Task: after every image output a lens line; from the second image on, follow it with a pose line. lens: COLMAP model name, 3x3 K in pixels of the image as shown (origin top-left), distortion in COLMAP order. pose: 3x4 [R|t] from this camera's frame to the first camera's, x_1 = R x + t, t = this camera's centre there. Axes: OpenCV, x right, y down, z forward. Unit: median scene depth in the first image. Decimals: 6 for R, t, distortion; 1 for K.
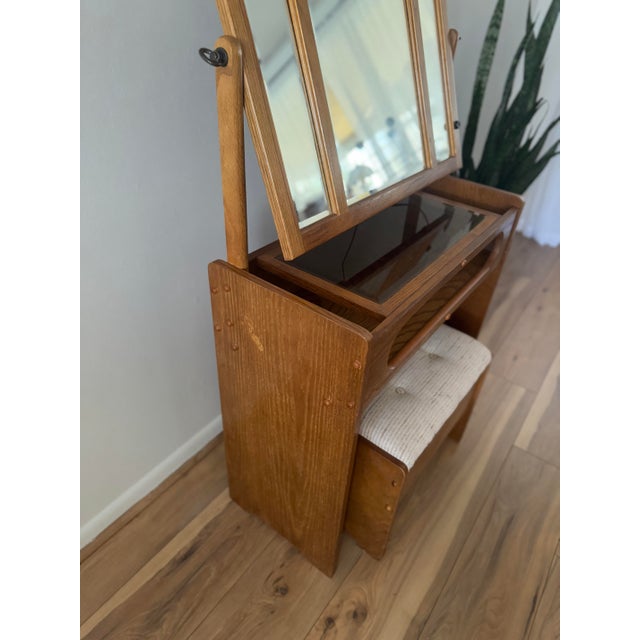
lens RADIAL K [[458.2, 0, 320.0], [0, 458.2, 320.0], [0, 0, 1]] dist [0.031535, -0.047856]
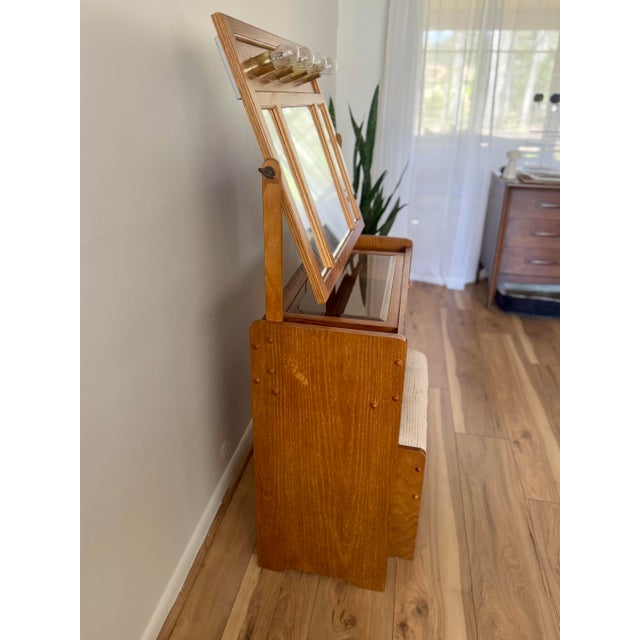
lens RADIAL K [[486.1, 0, 319.7], [0, 486.1, 280.6], [0, 0, 1]] dist [0.034158, -0.040811]
pose [[0.900866, -0.202719, 0.383856, -0.438941], [0.288628, 0.940207, -0.180843, 0.042630], [-0.324244, 0.273707, 0.905511, -0.205012]]
